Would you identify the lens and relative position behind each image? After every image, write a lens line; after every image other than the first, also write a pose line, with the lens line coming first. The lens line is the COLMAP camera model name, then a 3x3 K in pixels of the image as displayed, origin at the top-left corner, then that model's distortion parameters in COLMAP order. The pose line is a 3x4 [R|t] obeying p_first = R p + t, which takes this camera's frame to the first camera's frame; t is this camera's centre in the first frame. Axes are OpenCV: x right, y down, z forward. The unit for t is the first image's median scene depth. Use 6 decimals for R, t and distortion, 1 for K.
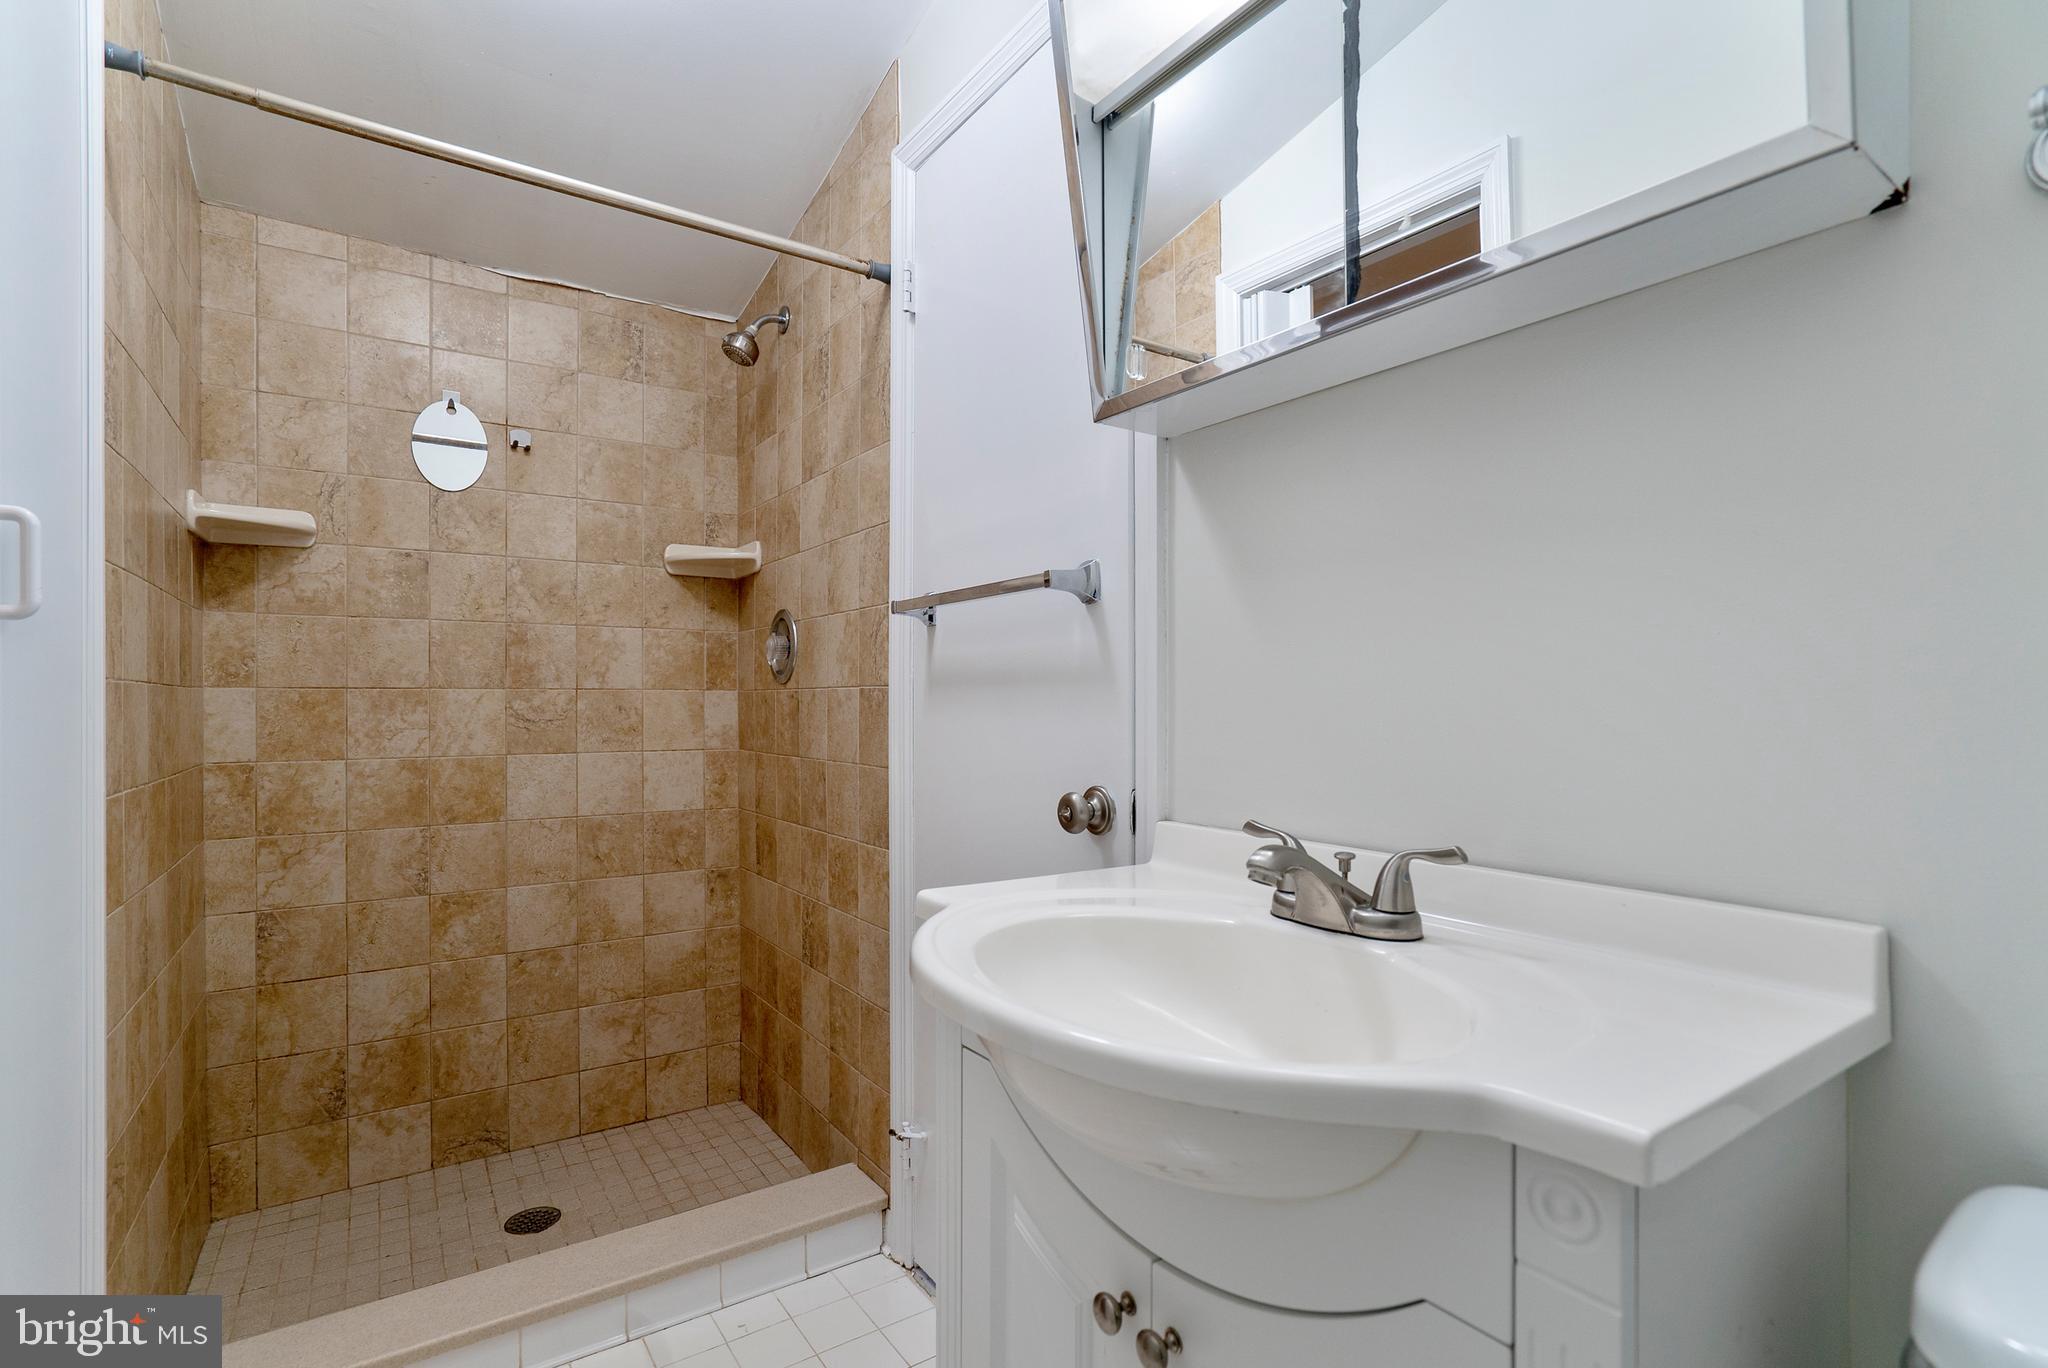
lens RADIAL K [[984.1, 0, 1020.2], [0, 984.1, 695.4], [0, 0, 1]] dist [-0.048872, 0.026308]
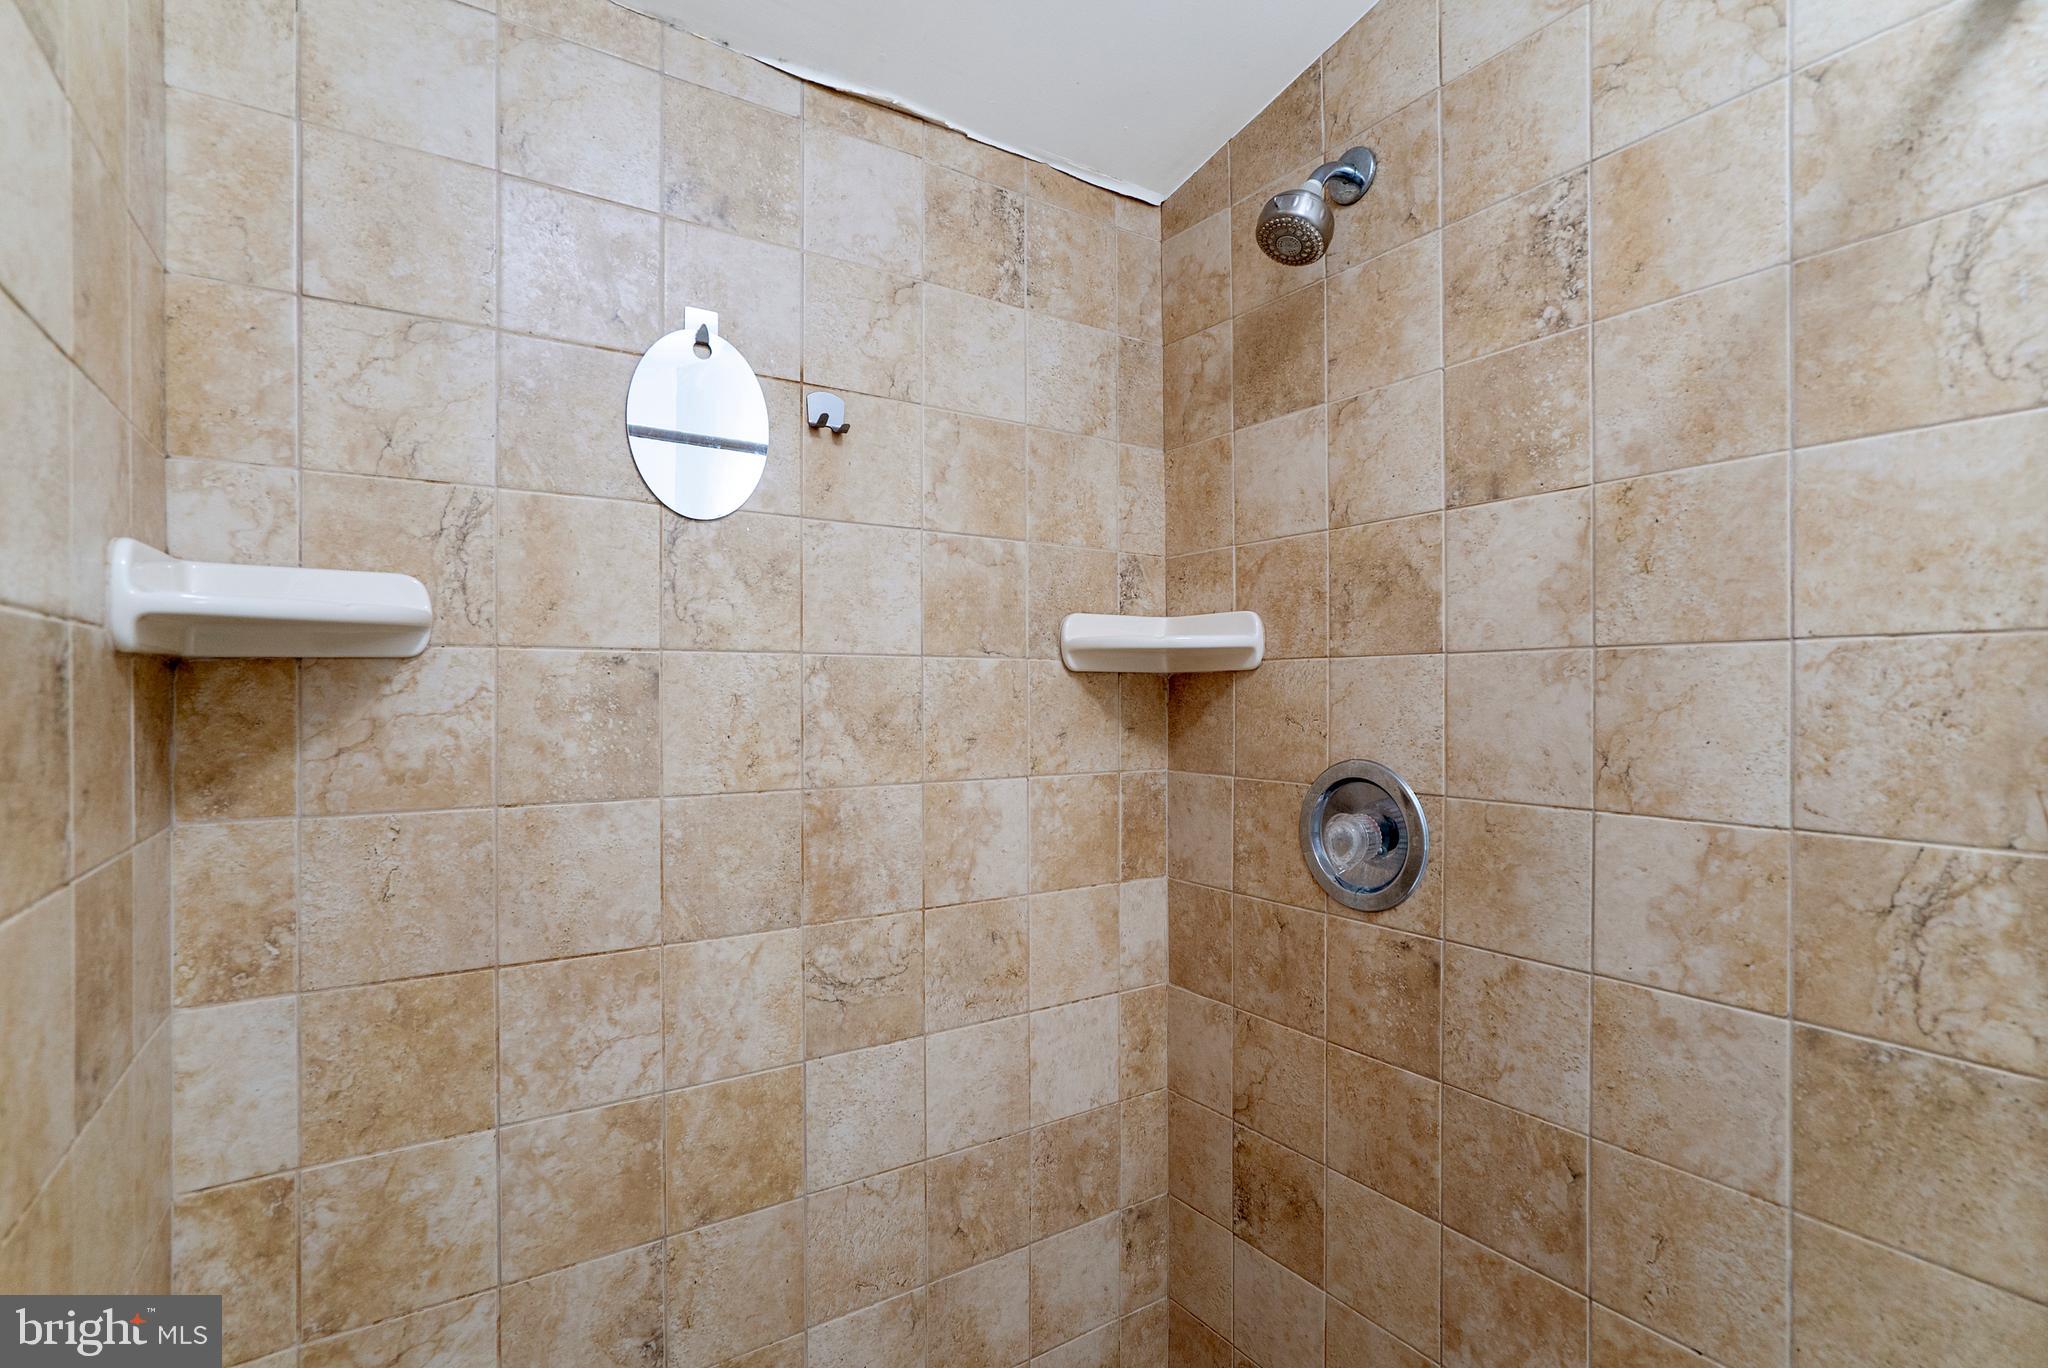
lens RADIAL K [[984.1, 0, 1020.2], [0, 984.1, 695.4], [0, 0, 1]] dist [-0.048872, 0.026308]
pose [[0.998970, 0.002201, -0.045330, -0.408603], [-0.002147, 0.999997, 0.001236, -0.126048], [0.045332, -0.001137, 0.998971, 0.529239]]
